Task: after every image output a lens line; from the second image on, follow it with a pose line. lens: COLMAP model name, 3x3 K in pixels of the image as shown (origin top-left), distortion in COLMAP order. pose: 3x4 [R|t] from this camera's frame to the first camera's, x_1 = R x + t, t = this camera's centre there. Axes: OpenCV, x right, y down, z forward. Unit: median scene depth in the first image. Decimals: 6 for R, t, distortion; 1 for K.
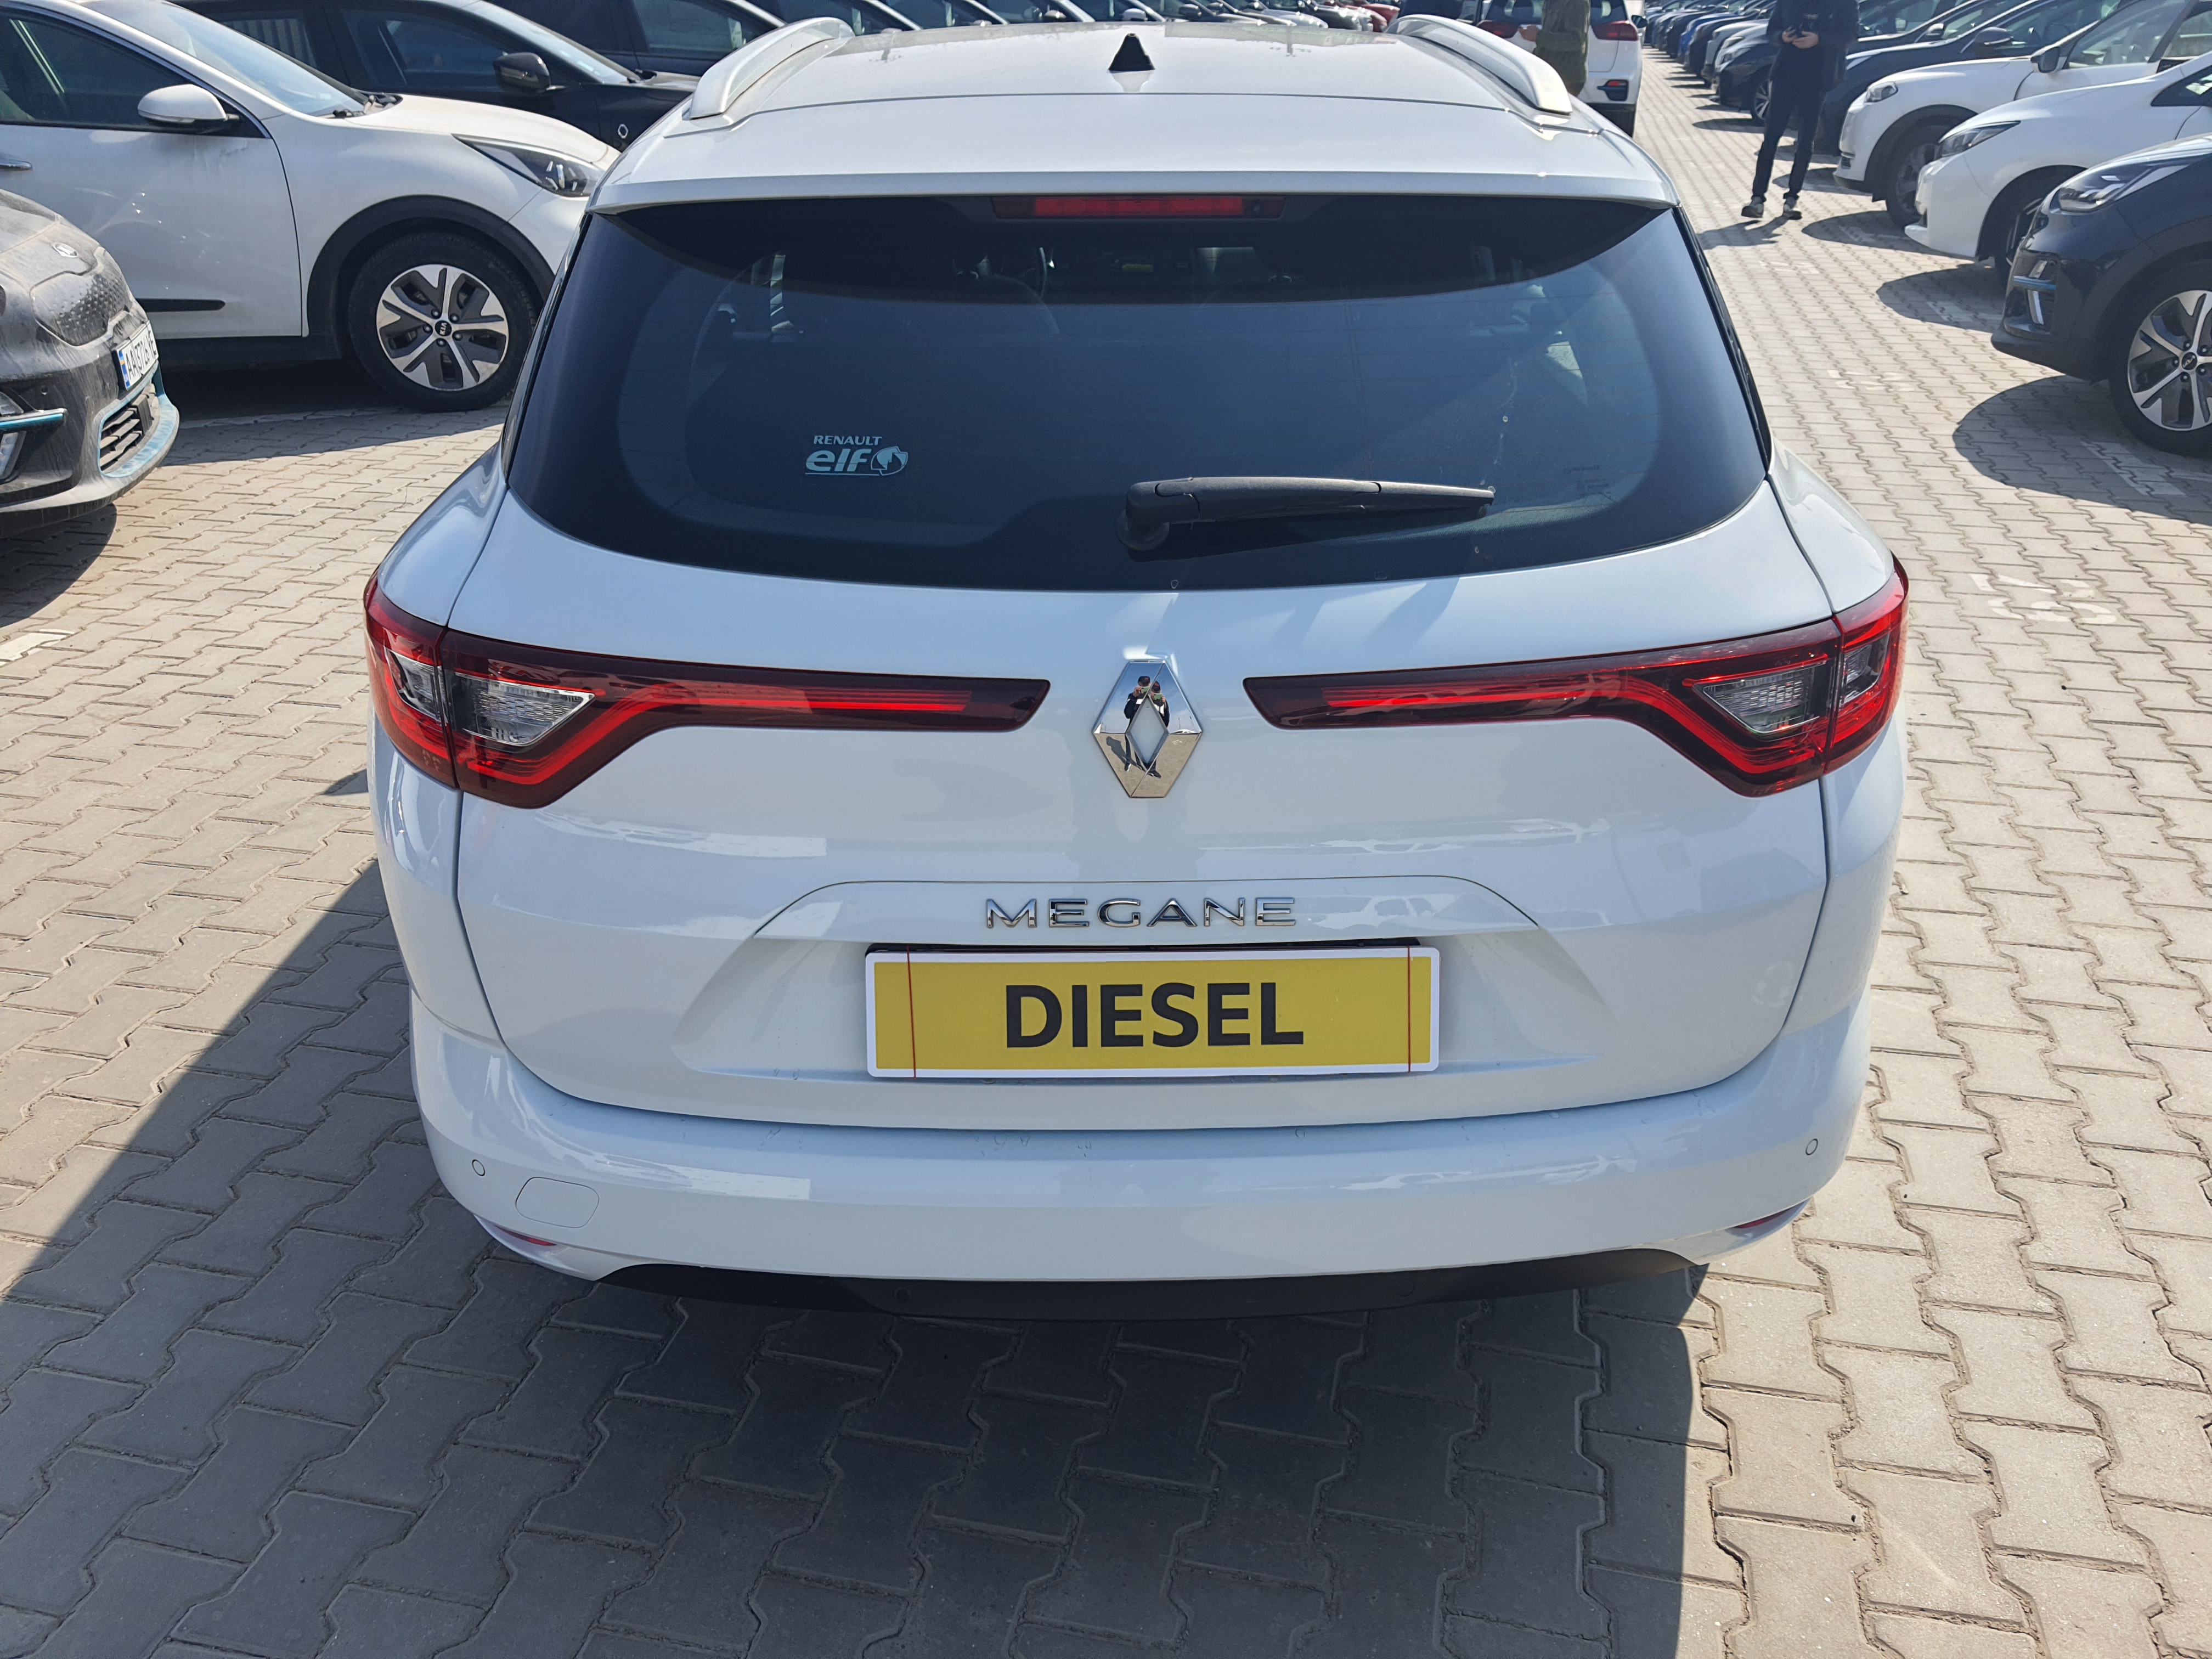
lens RADIAL K [[1546.9, 0, 1132.4], [0, 1546.9, 821.8], [0, 0, 1]] dist [0.085907, -0.128872]
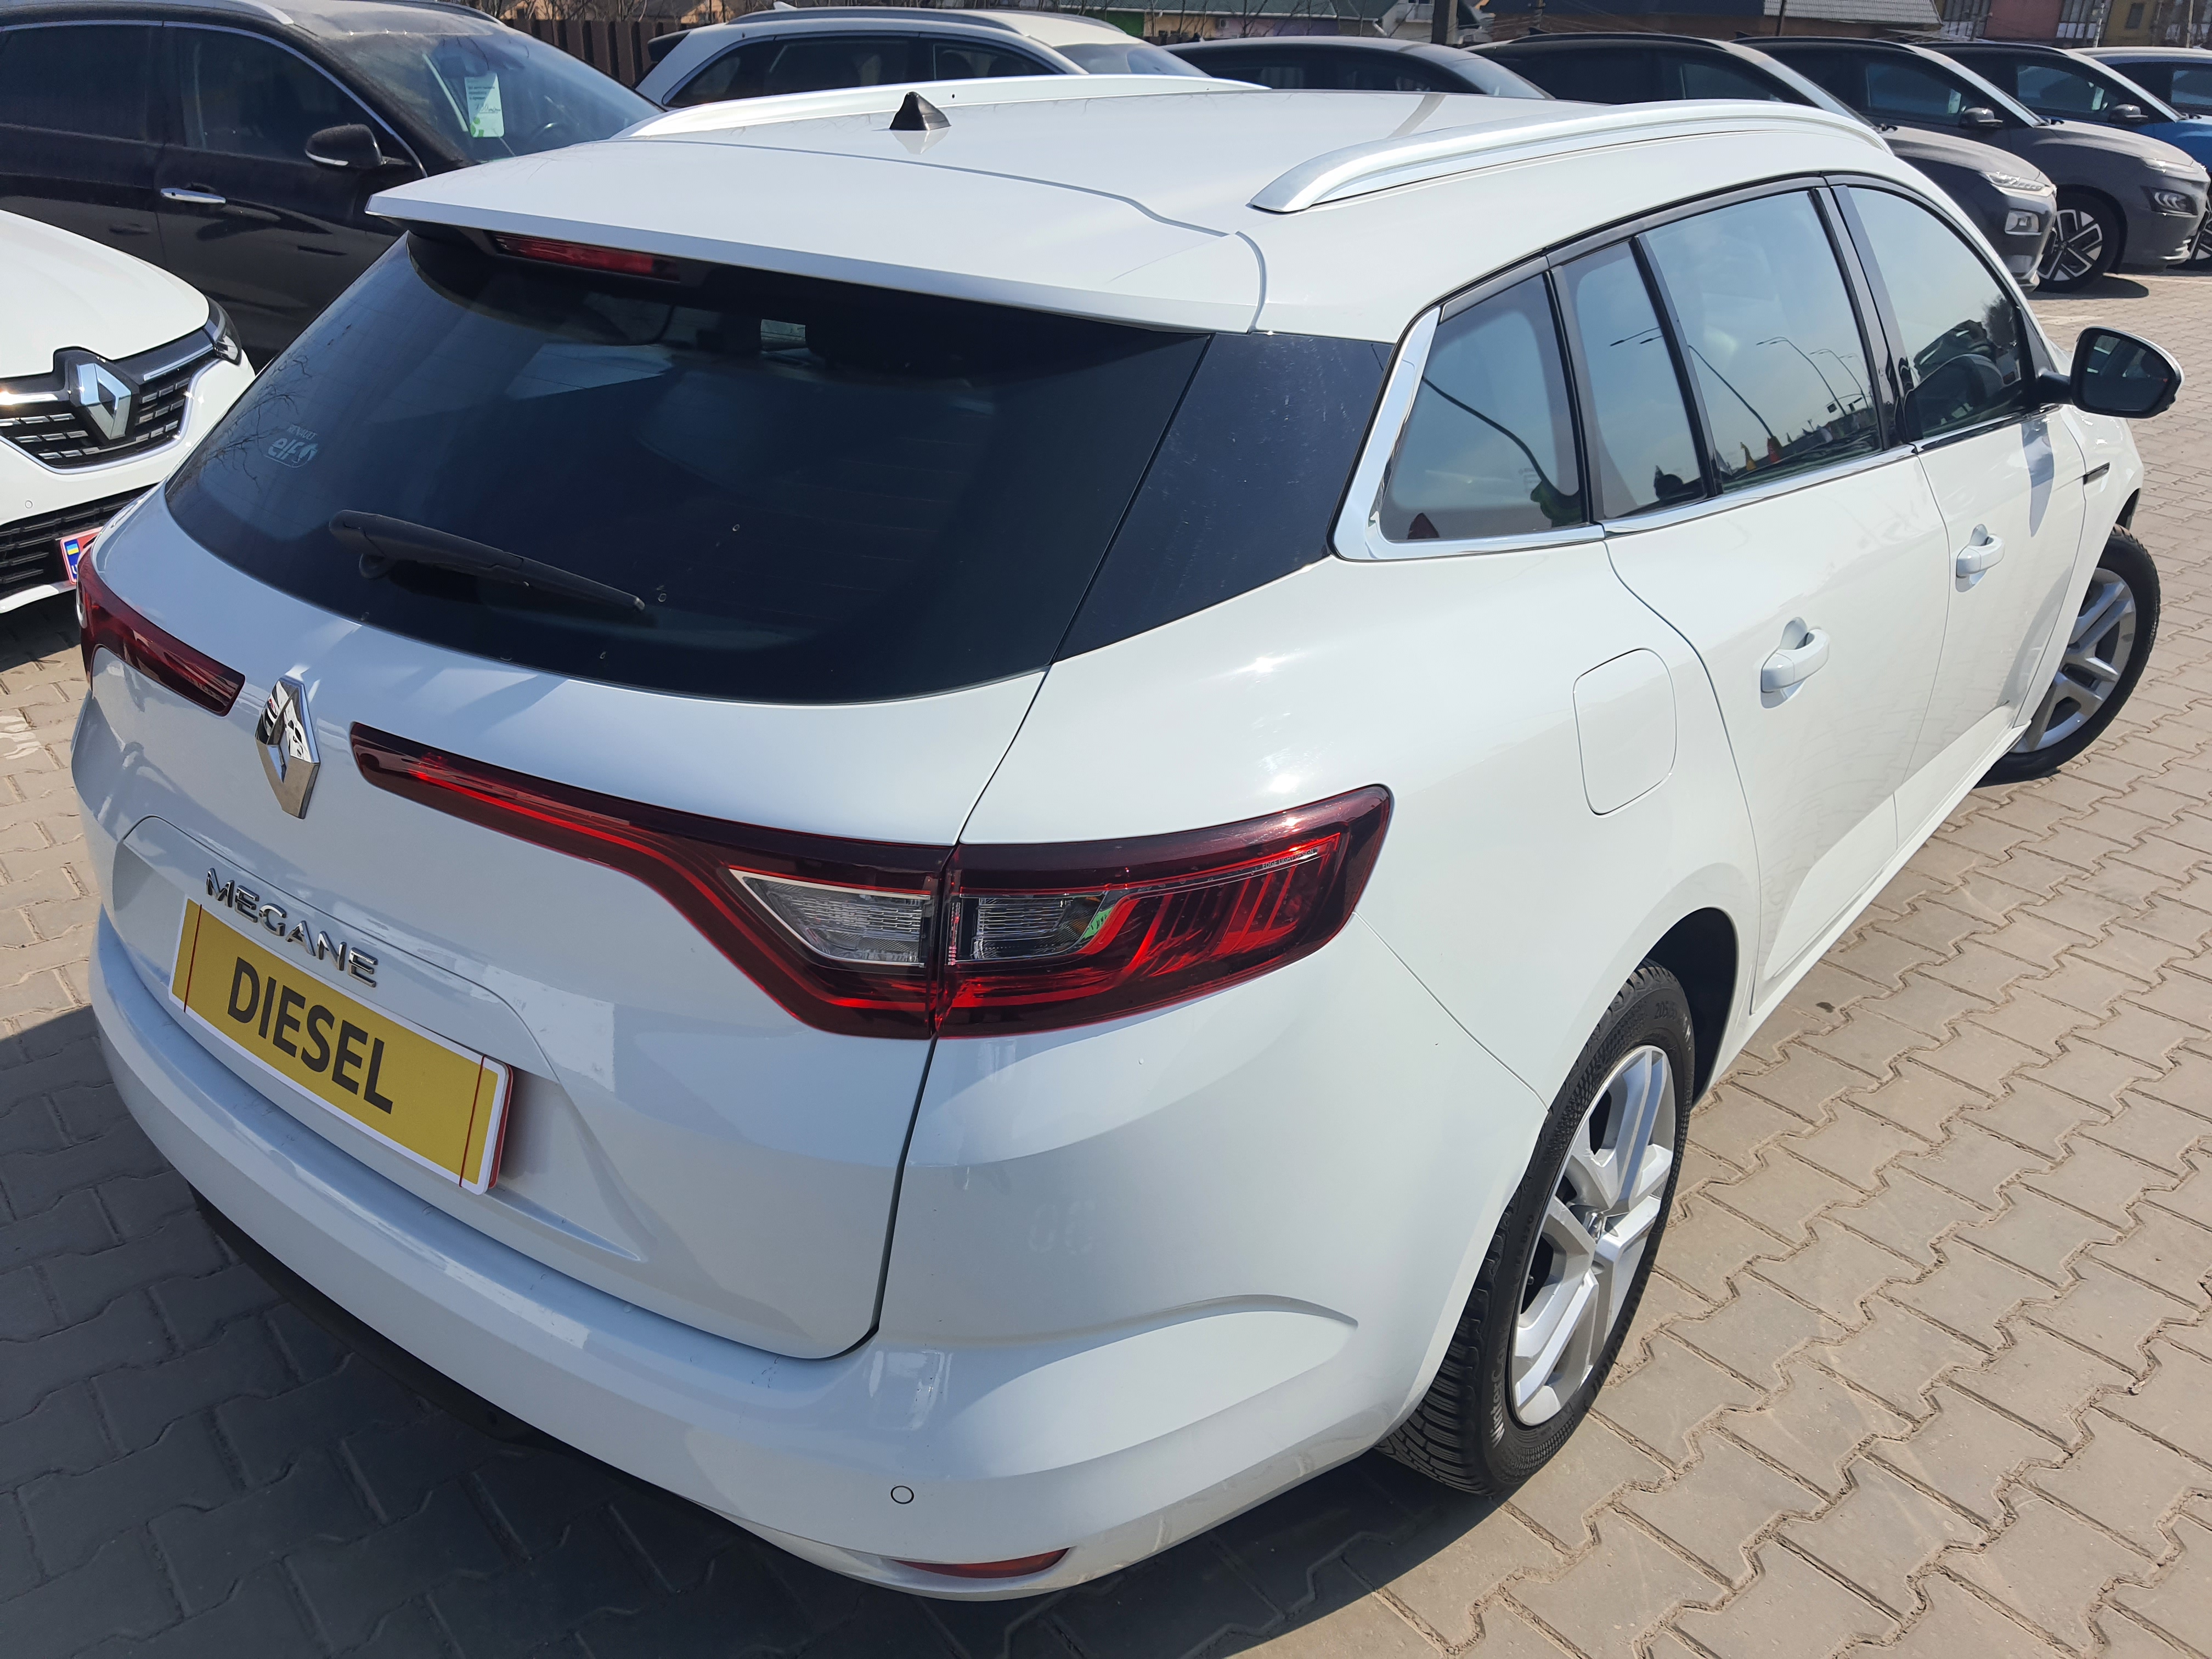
lens RADIAL K [[1563.6, 0, 1101.9], [0, 1563.6, 833.7], [0, 0, 1]] dist [0.052799, -0.070596]
pose [[0.796679, 0.273166, -0.539150, 0.939957], [-0.291907, 0.955003, 0.052524, -0.201674], [0.529238, 0.115537, 0.840570, 0.397504]]
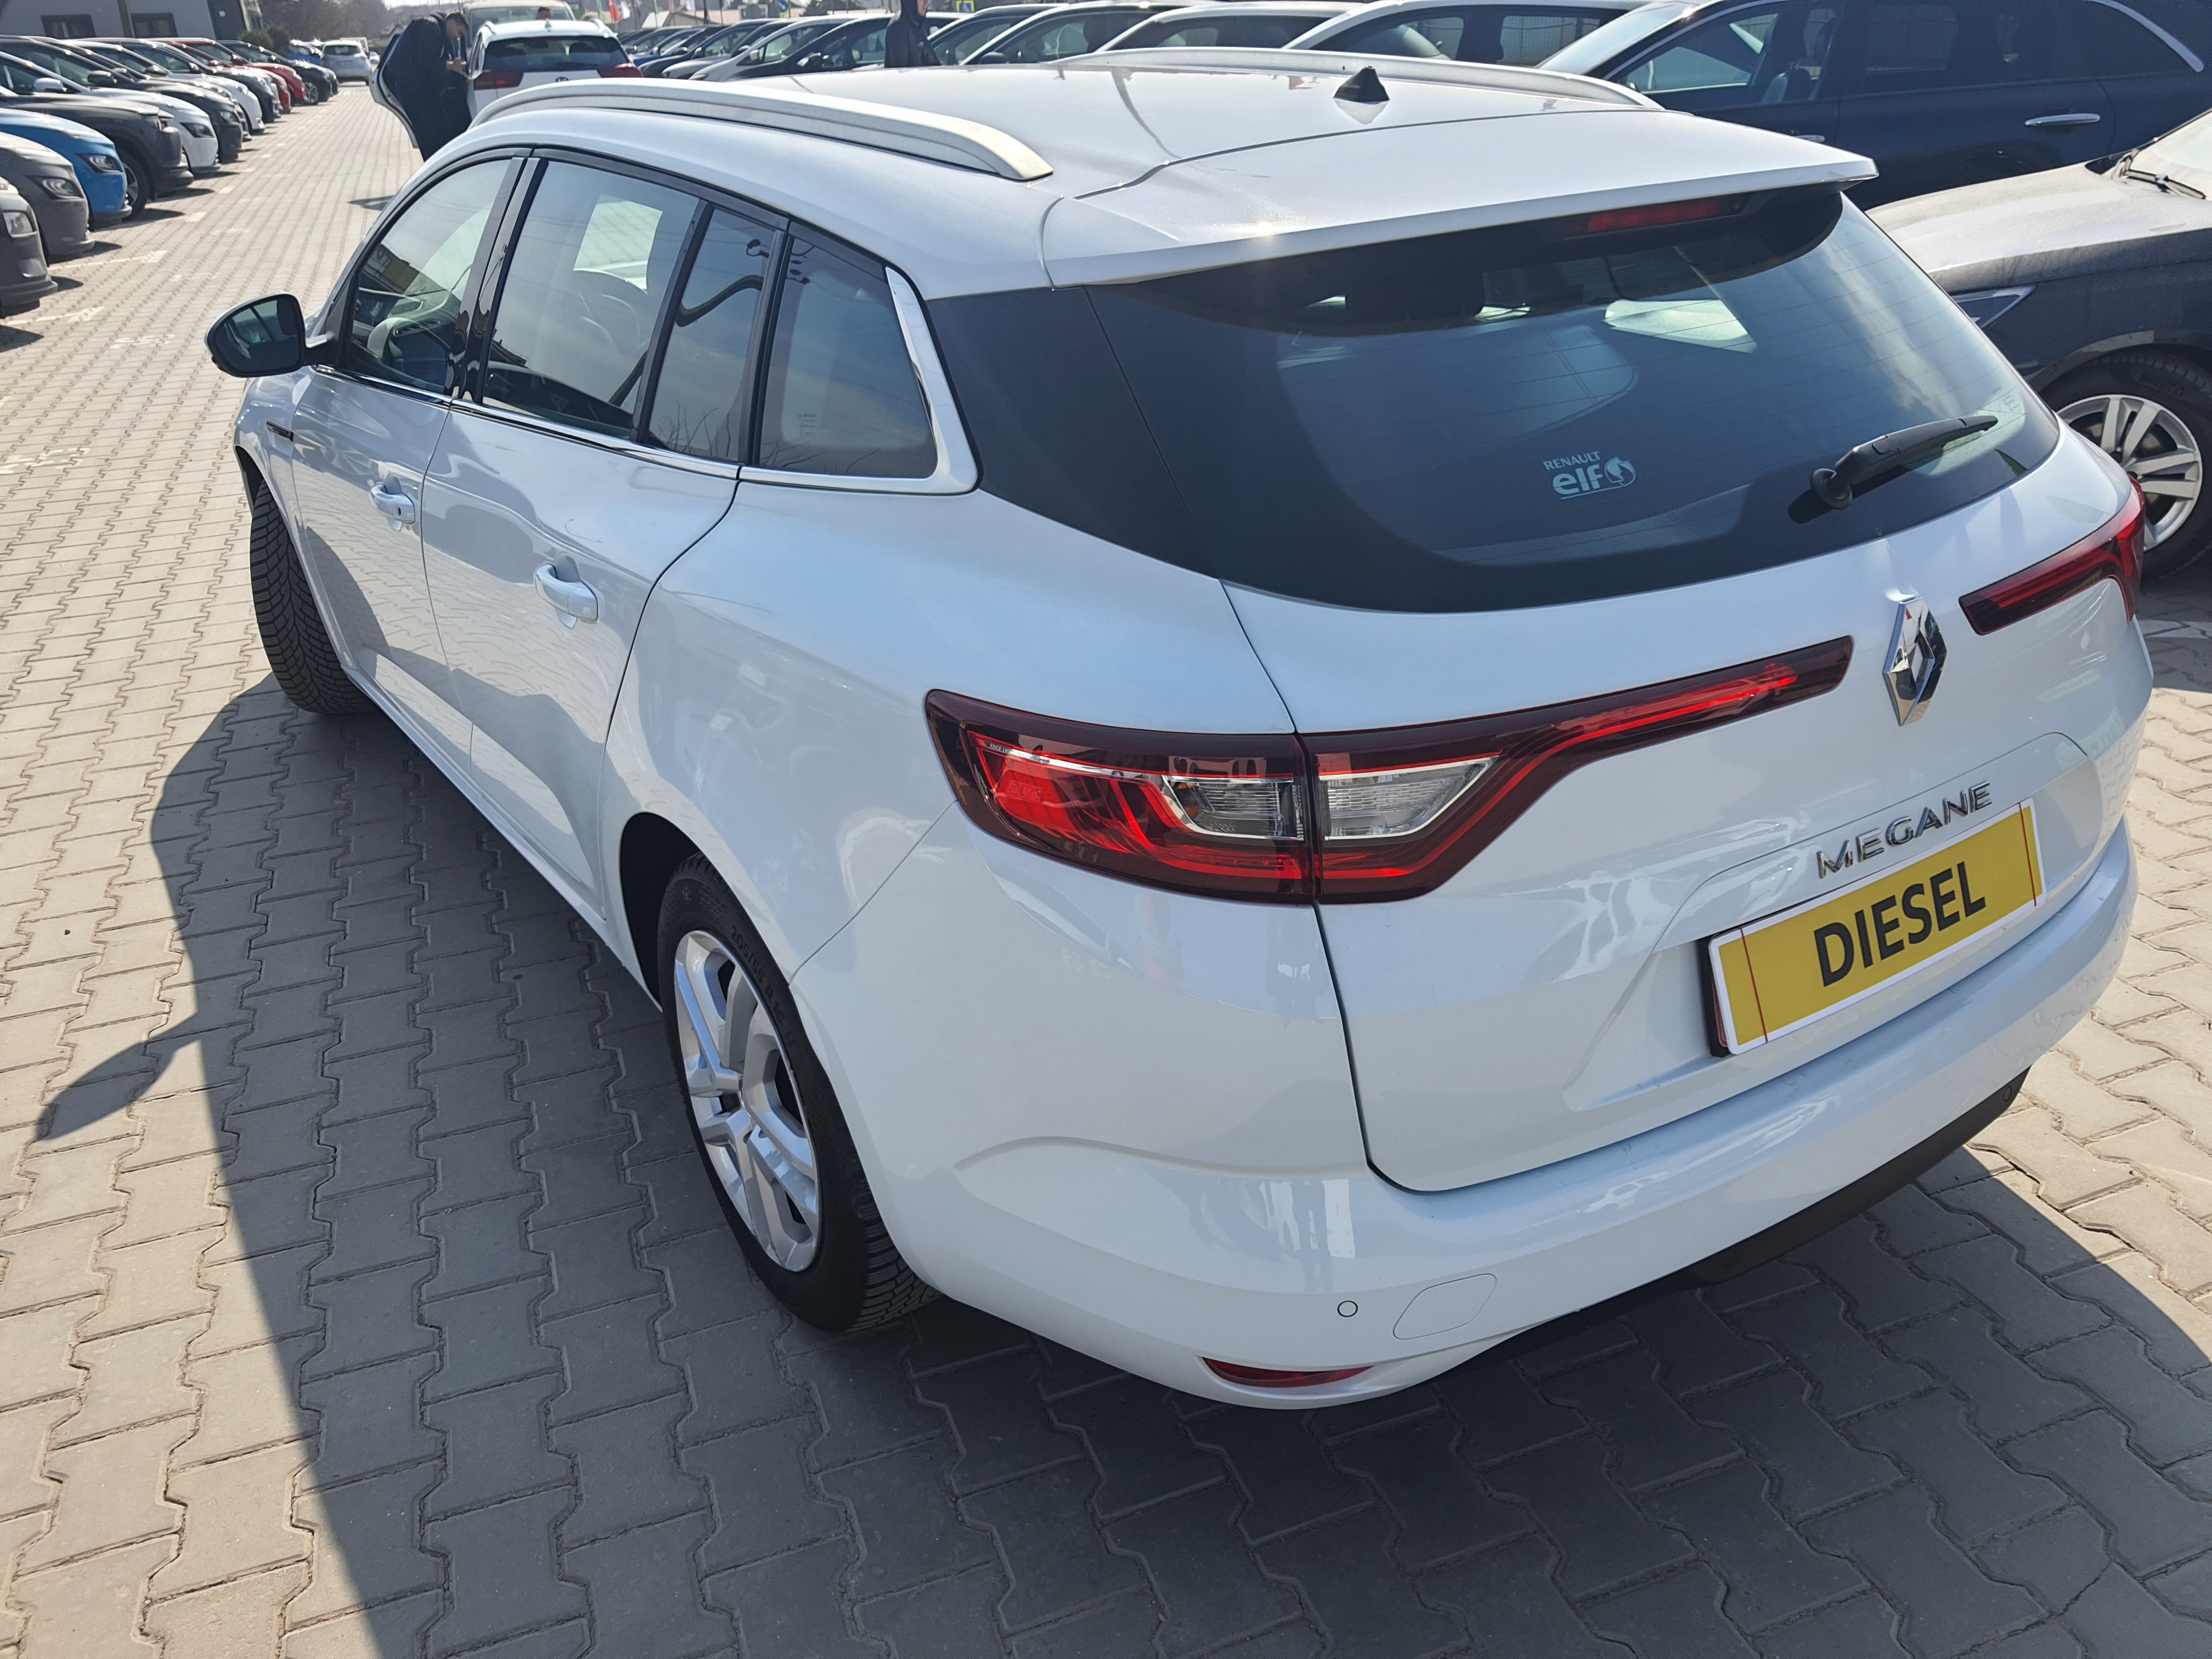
lens RADIAL K [[1563.6, 0, 1101.9], [0, 1563.6, 833.7], [0, 0, 1]] dist [0.052799, -0.070596]
pose [[0.854523, -0.260717, 0.449240, -0.969087], [0.269630, 0.961895, 0.045360, -0.140209], [-0.443948, 0.082367, 0.892259, 0.241306]]
